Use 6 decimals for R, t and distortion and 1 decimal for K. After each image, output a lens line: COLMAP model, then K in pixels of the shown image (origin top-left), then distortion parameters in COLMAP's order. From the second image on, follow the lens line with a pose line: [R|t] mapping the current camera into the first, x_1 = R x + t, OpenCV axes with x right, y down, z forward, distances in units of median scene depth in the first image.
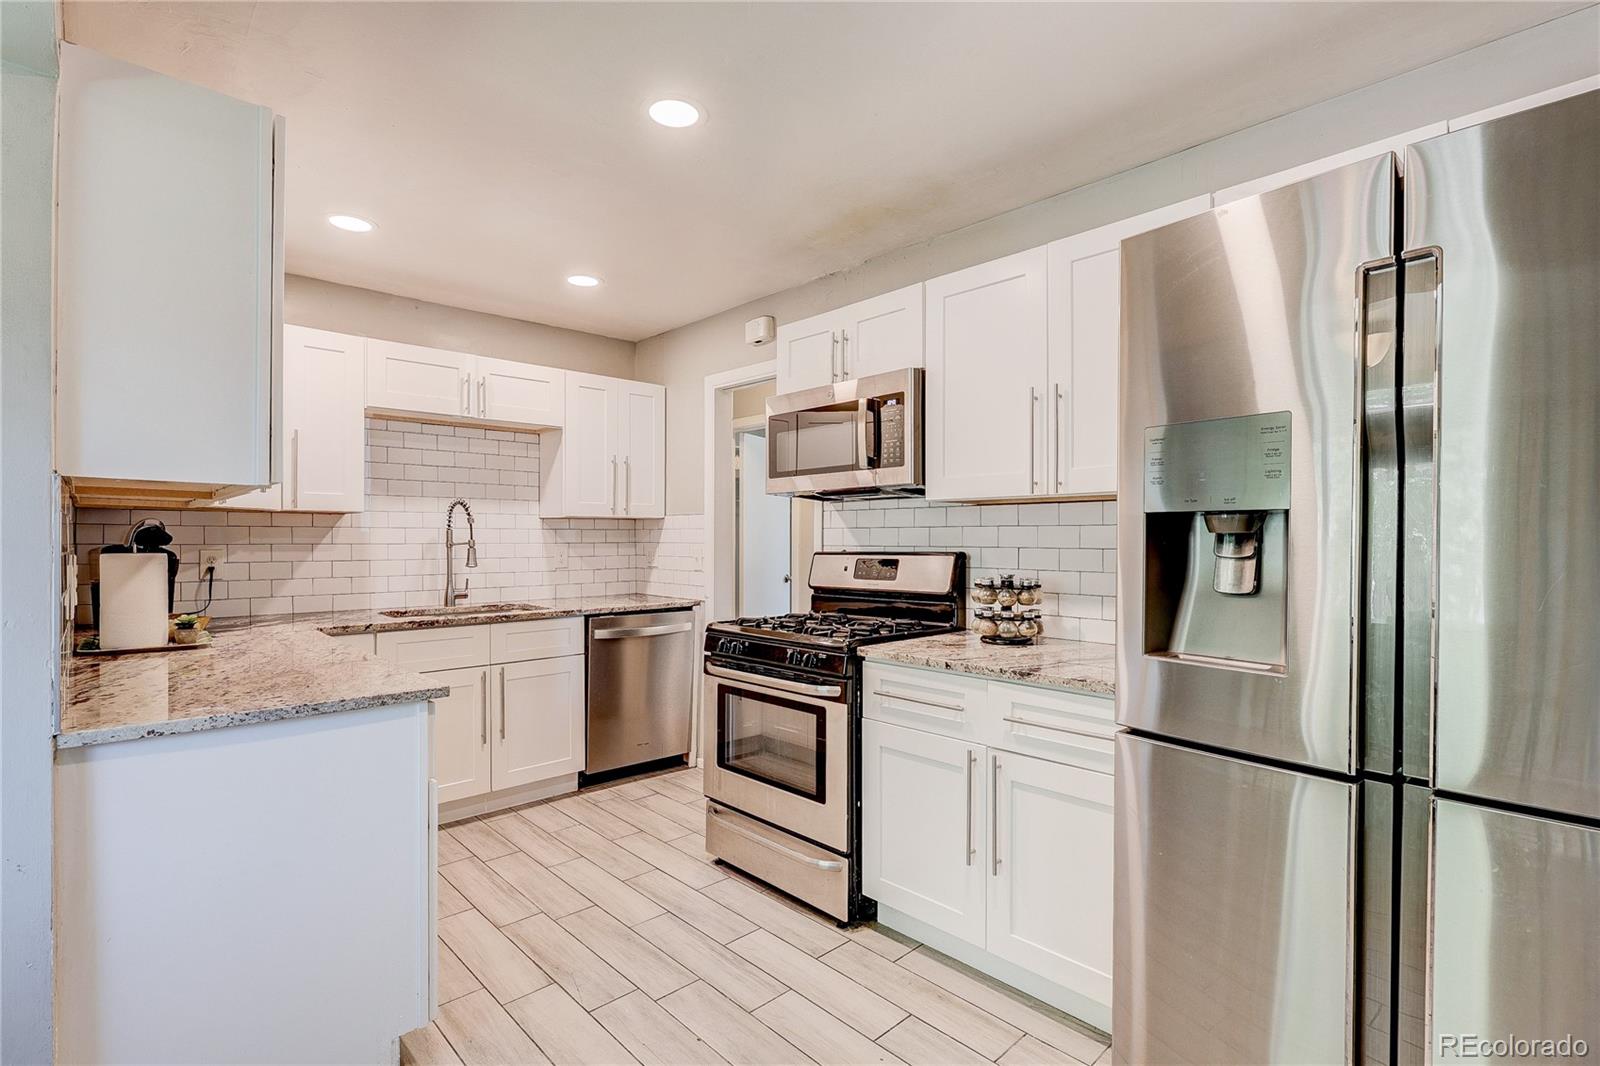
lens RADIAL K [[750.1, 0, 794.3], [0, 750.1, 520.0], [0, 0, 1]] dist [-0.006261, -0.000512]
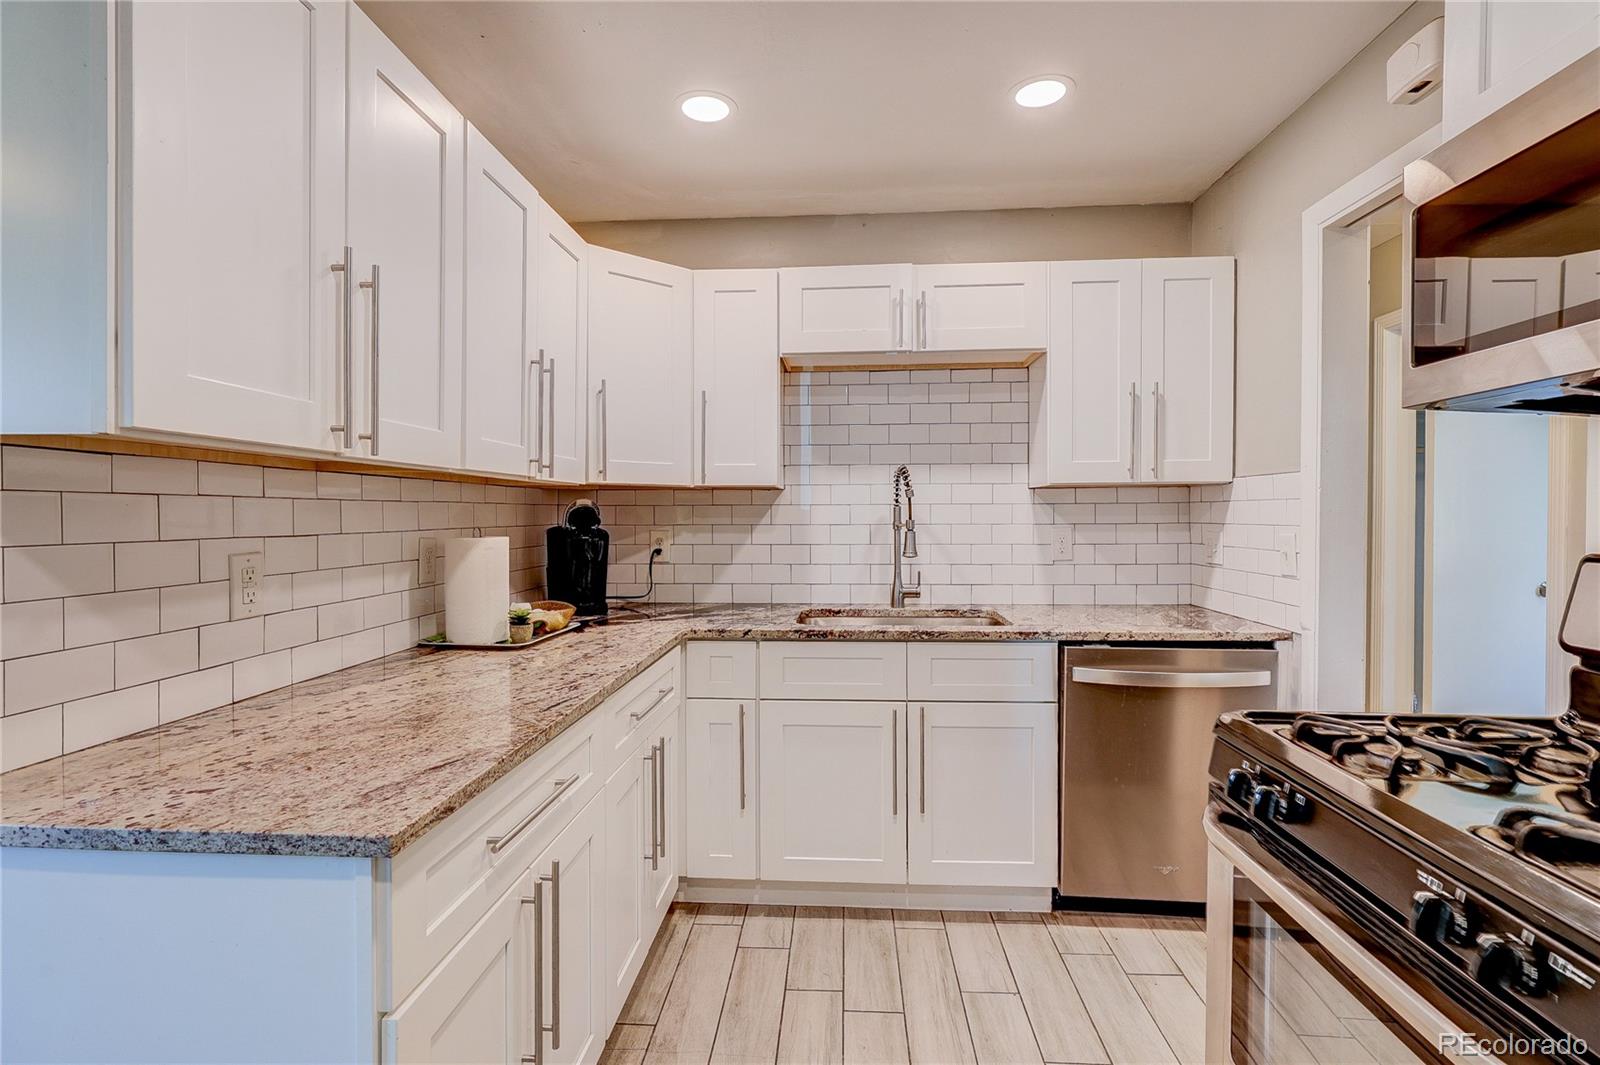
lens RADIAL K [[747.8, 0, 803.0], [0, 747.8, 525.3], [0, 0, 1]] dist [-0.001139, -0.000238]
pose [[0.683213, 0.006271, -0.730192, 0.029498], [0.021731, 0.999346, 0.028915, 0.008480], [0.729895, -0.035623, 0.682630, 0.427031]]
